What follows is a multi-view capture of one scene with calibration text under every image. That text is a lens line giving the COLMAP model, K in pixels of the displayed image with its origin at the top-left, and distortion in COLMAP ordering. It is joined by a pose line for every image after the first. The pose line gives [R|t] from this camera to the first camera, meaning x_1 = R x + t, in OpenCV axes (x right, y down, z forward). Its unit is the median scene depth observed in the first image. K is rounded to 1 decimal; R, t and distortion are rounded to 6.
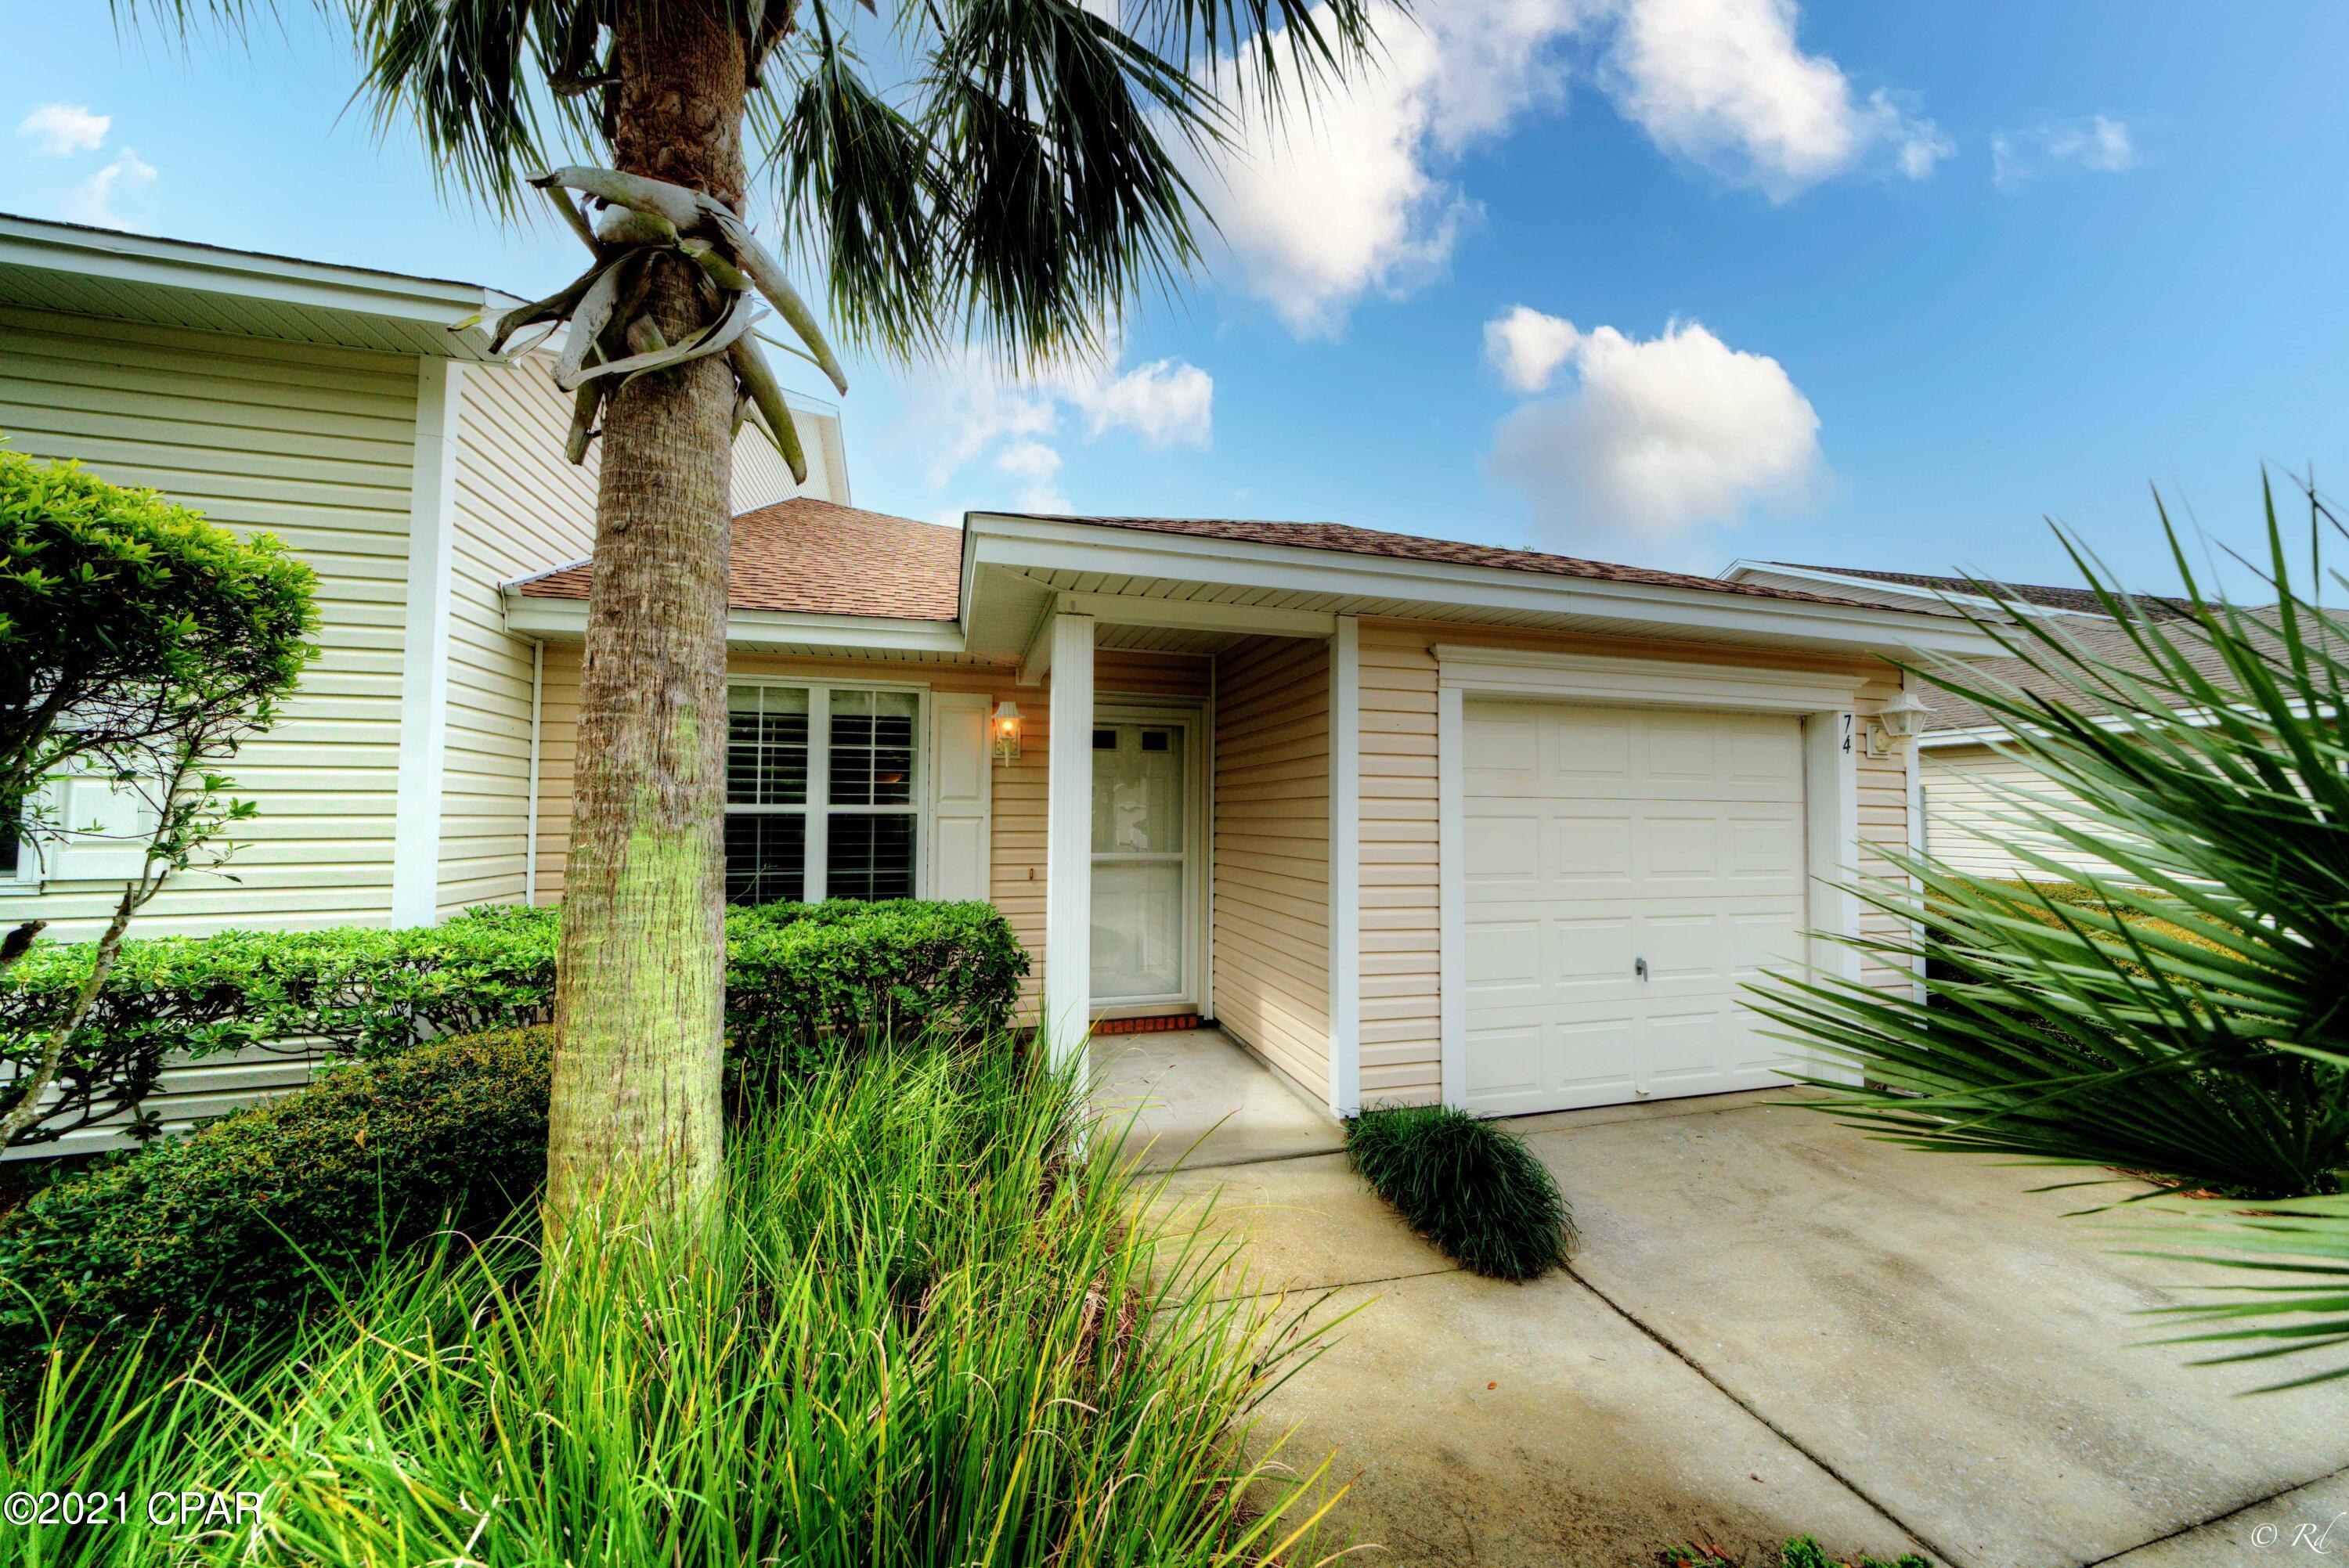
lens RADIAL K [[794.1, 0, 1170.4], [0, 794.1, 781.8], [0, 0, 1]] dist [0.001593, -0.000005]
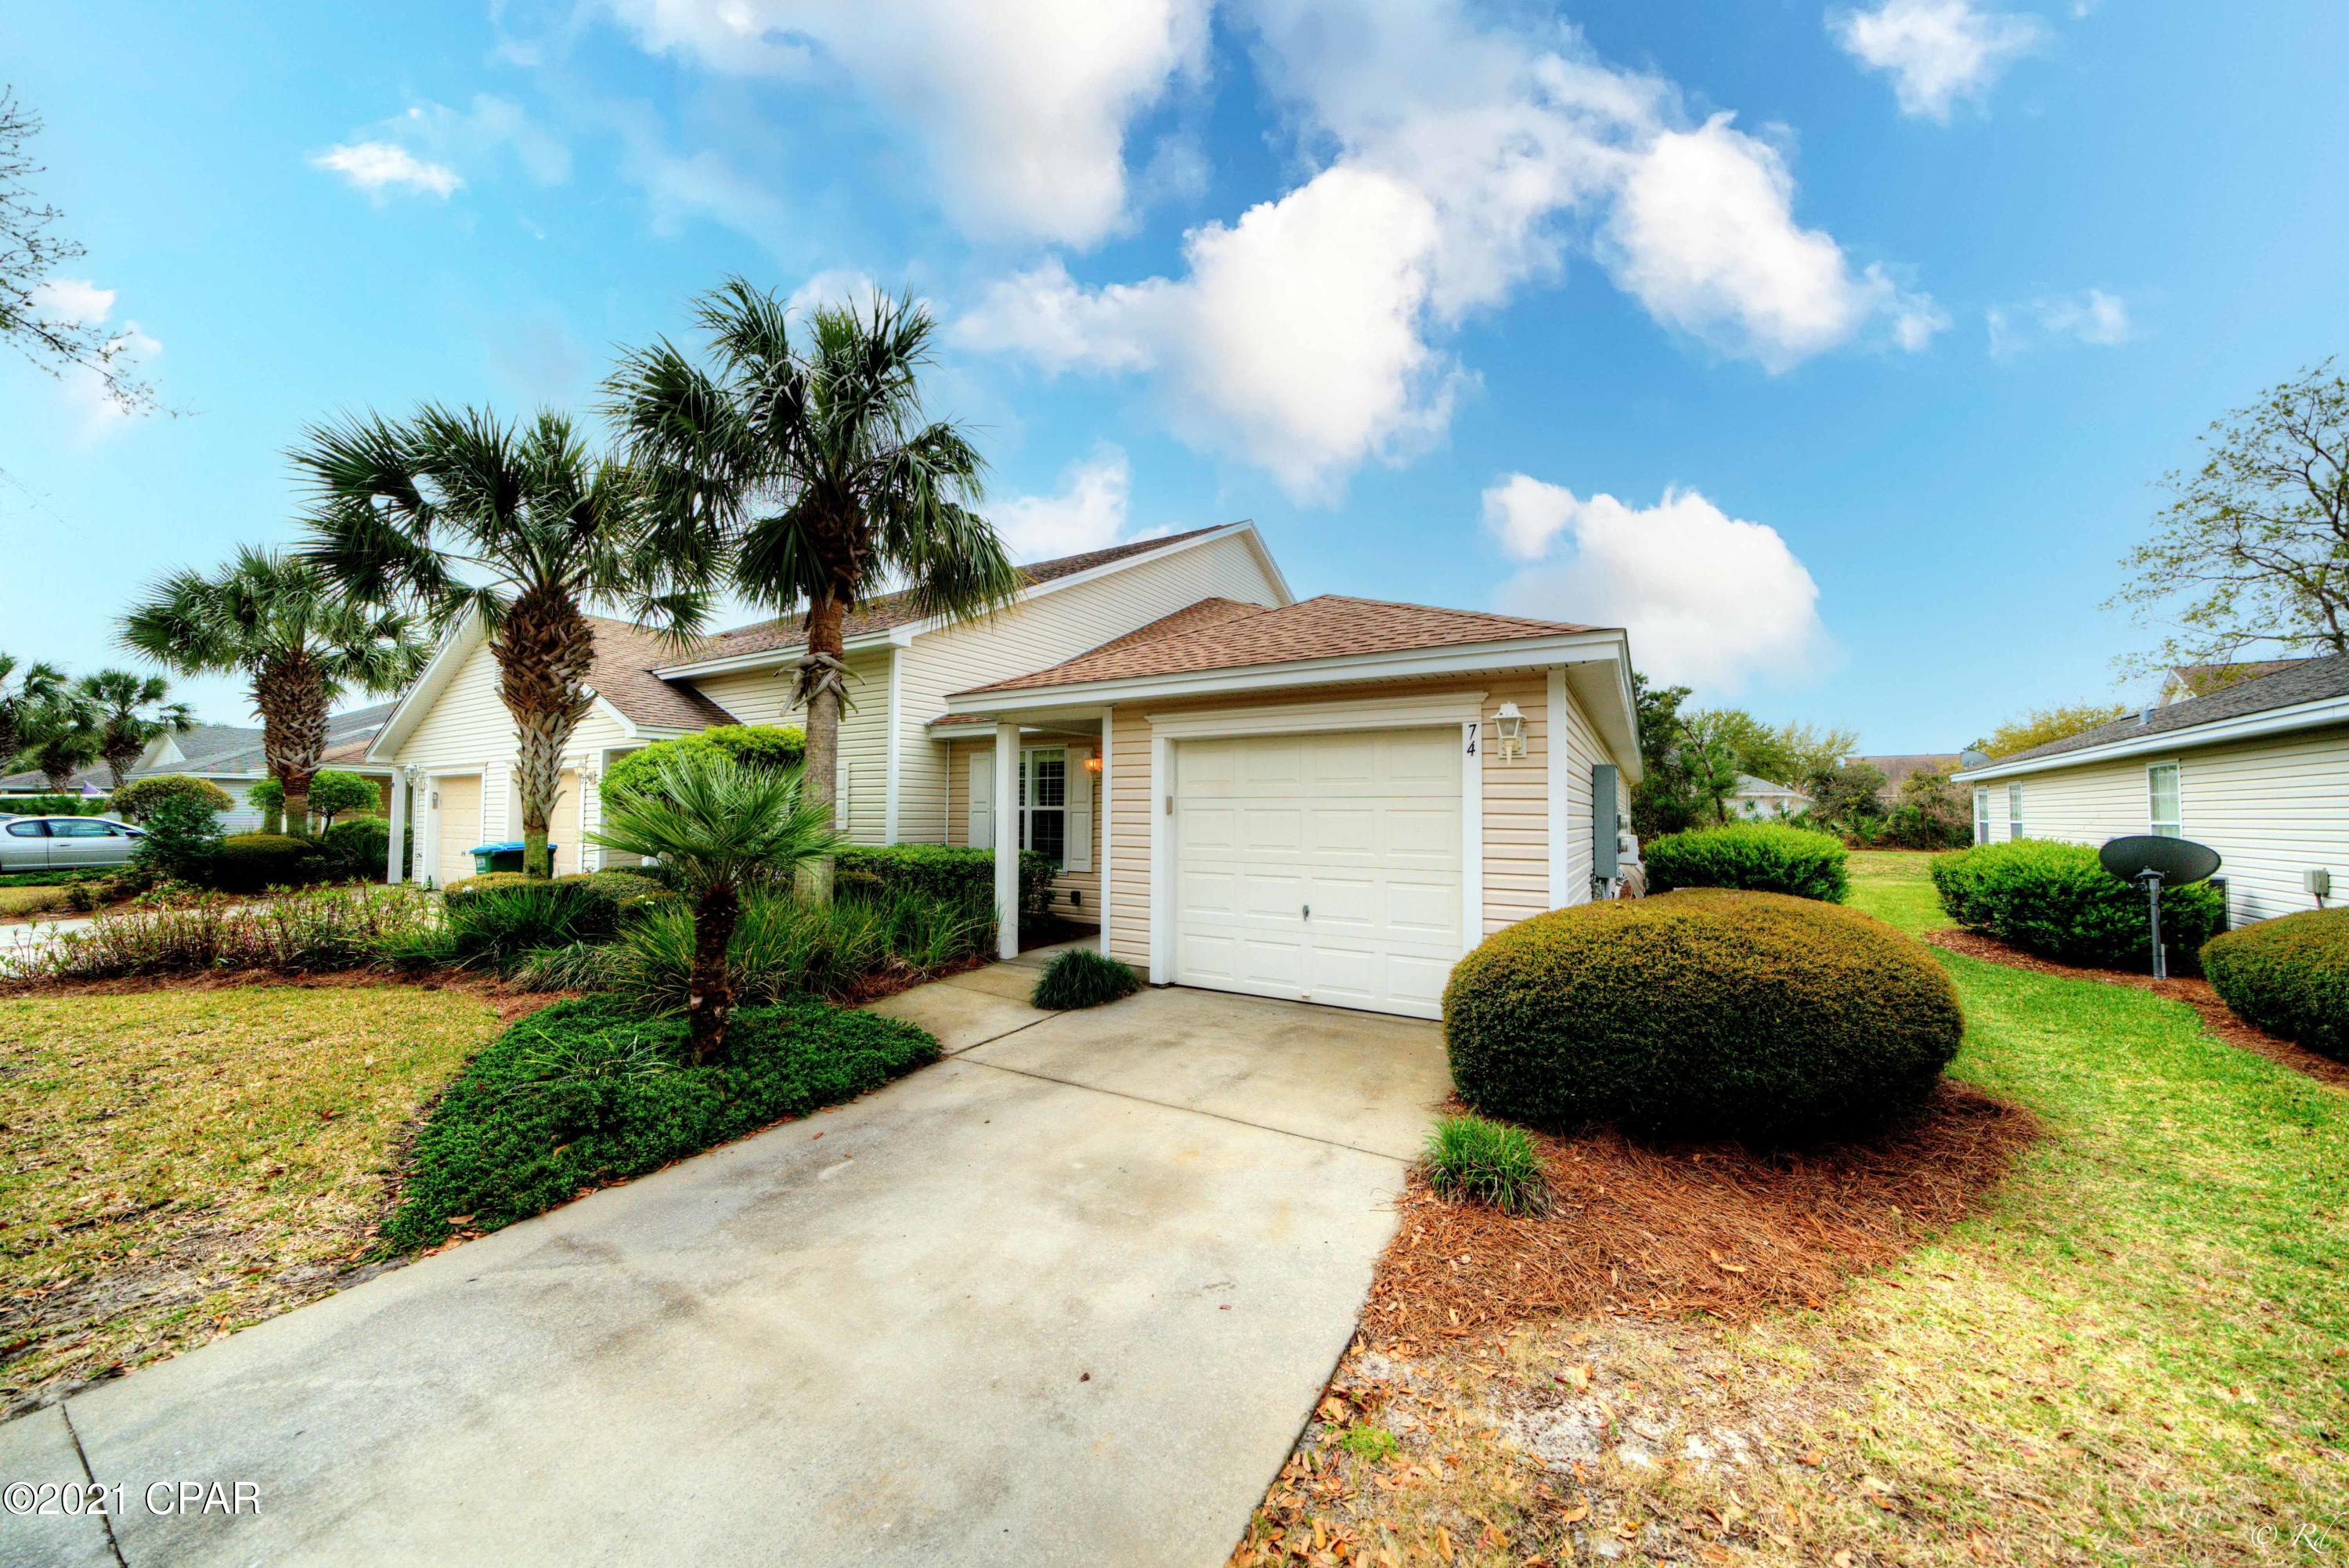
lens RADIAL K [[794.3, 0, 1179.5], [0, 794.3, 787.9], [0, 0, 1]] dist [0.005339, 0.000049]
pose [[0.691018, -0.025200, -0.722398, 2.142218], [0.028017, 0.999575, -0.008069, 0.014229], [0.722294, -0.014663, 0.691430, -0.262745]]
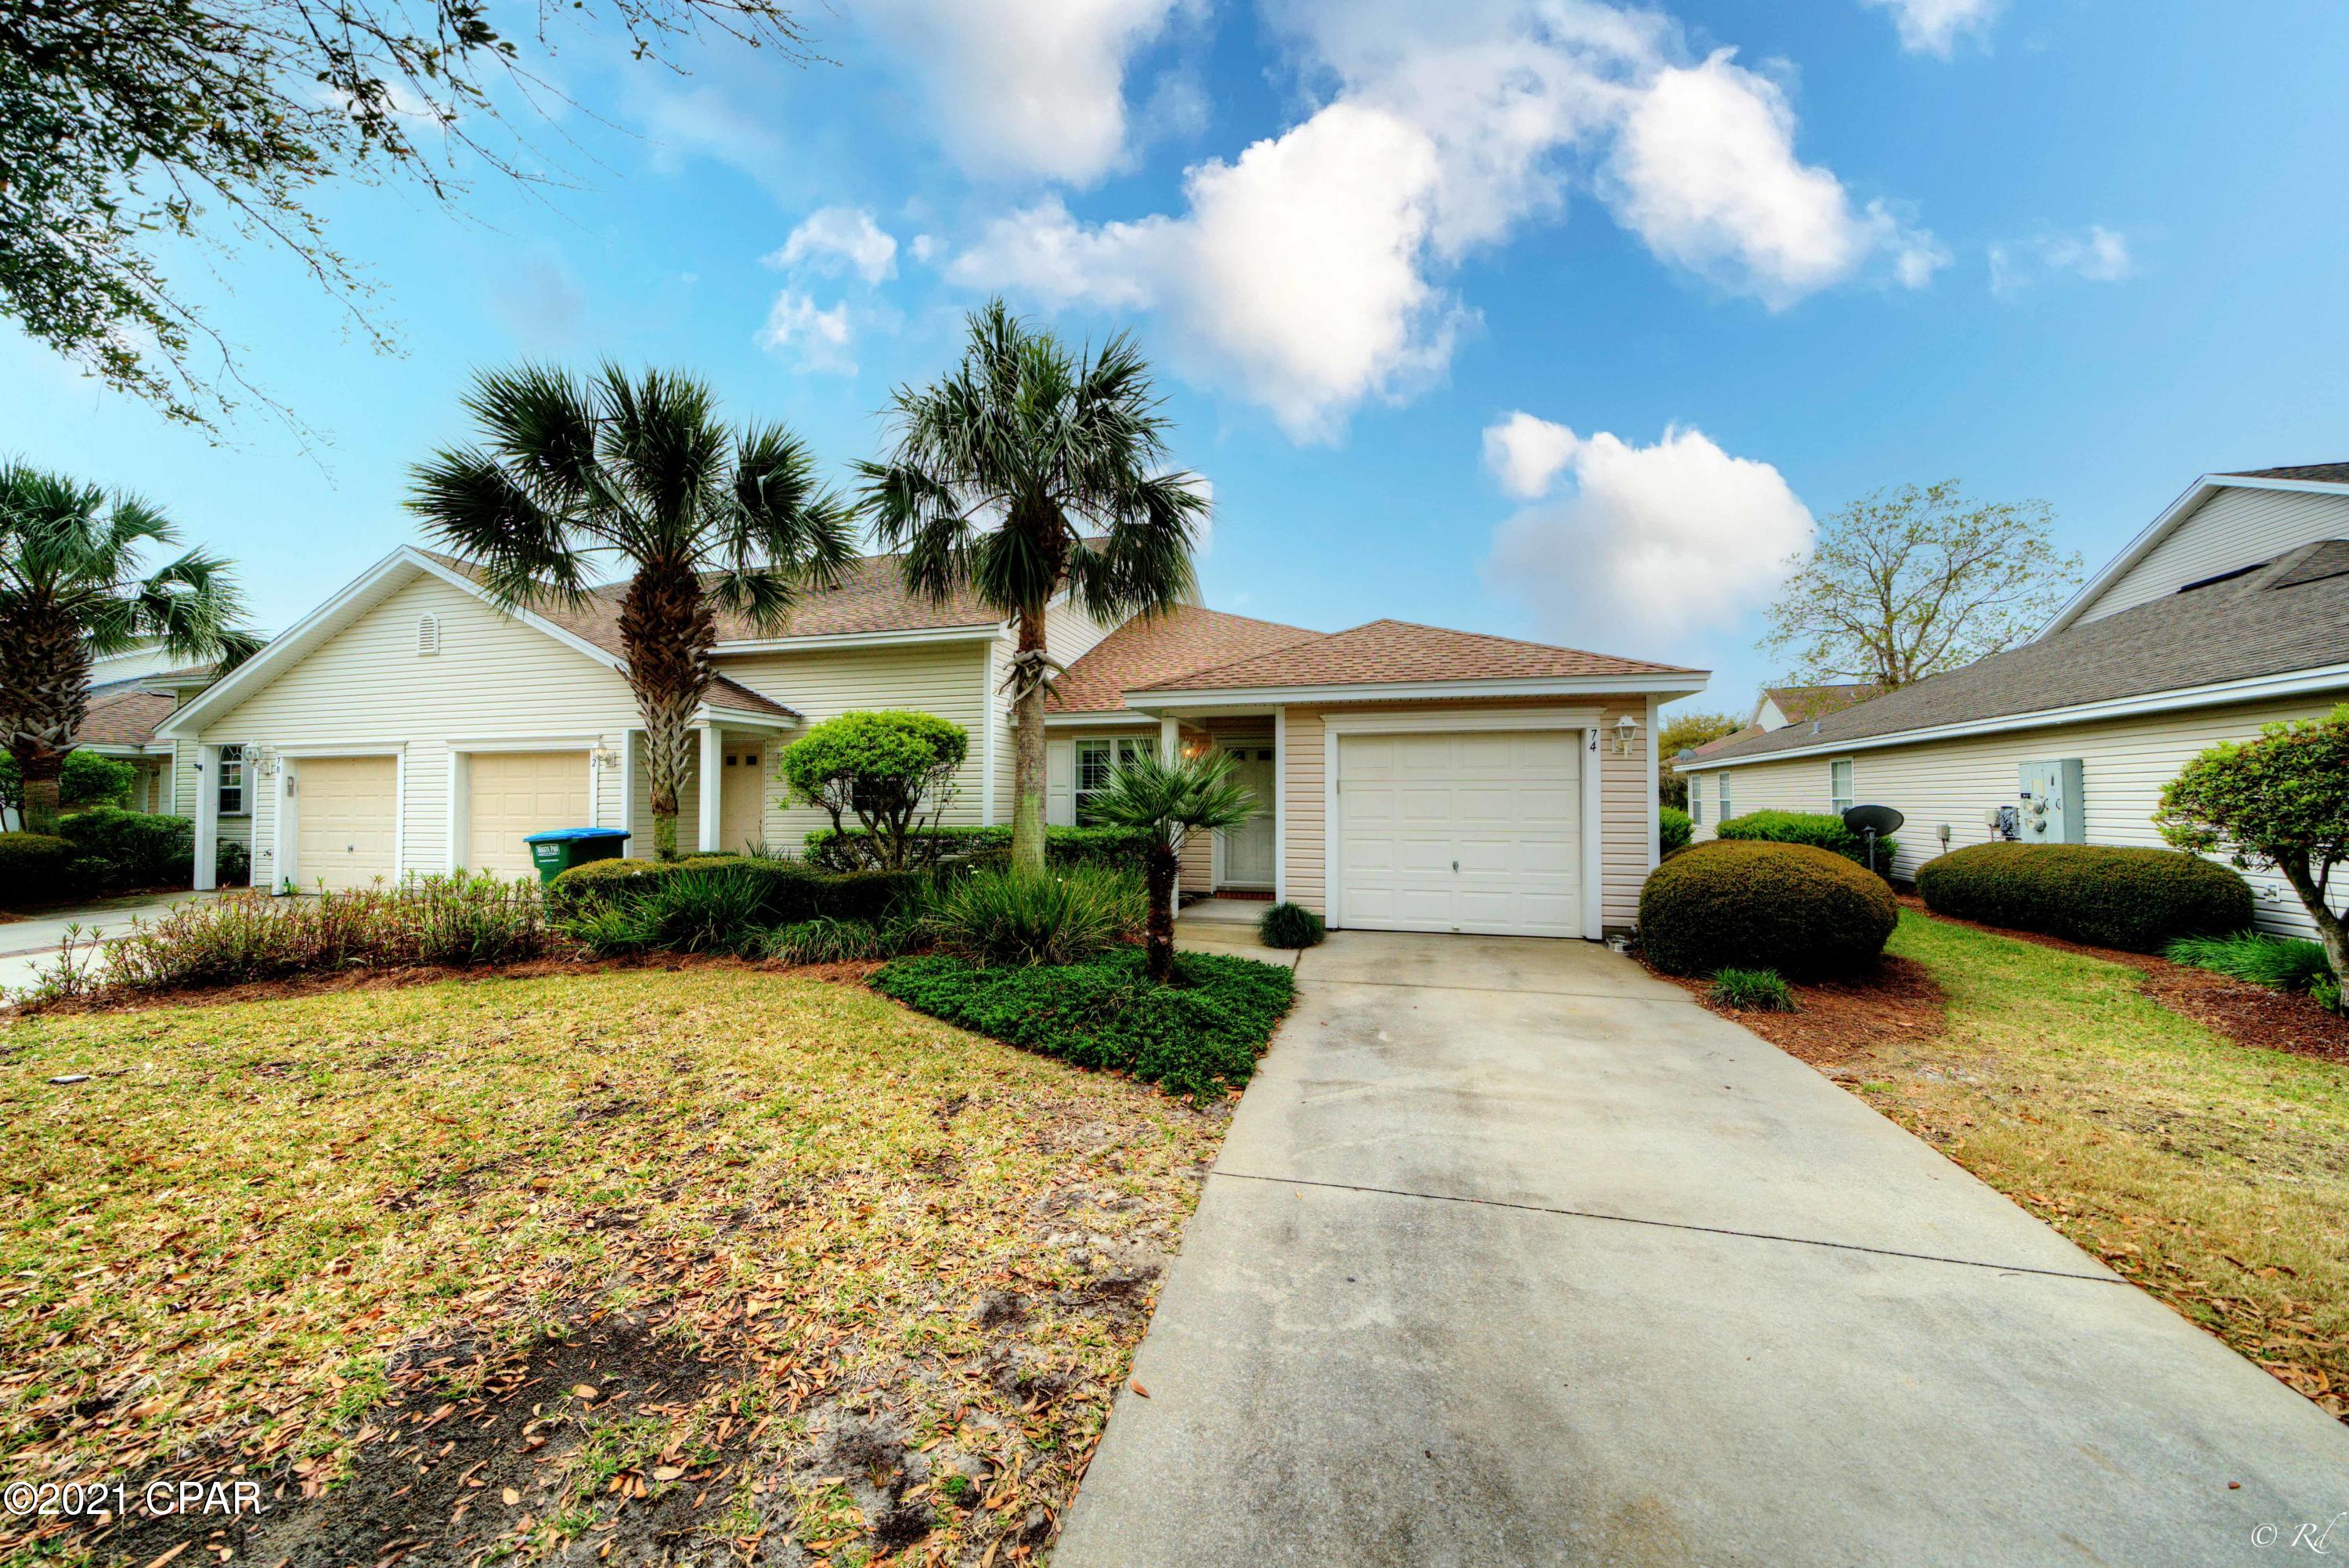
lens RADIAL K [[796.1, 0, 1174.5], [0, 796.1, 784.0], [0, 0, 1]] dist [0.003020, -0.000063]
pose [[0.867861, -0.017393, -0.496503, 1.384560], [0.026472, 0.999586, 0.011255, -0.013665], [0.496102, -0.022911, 0.867962, -1.507164]]
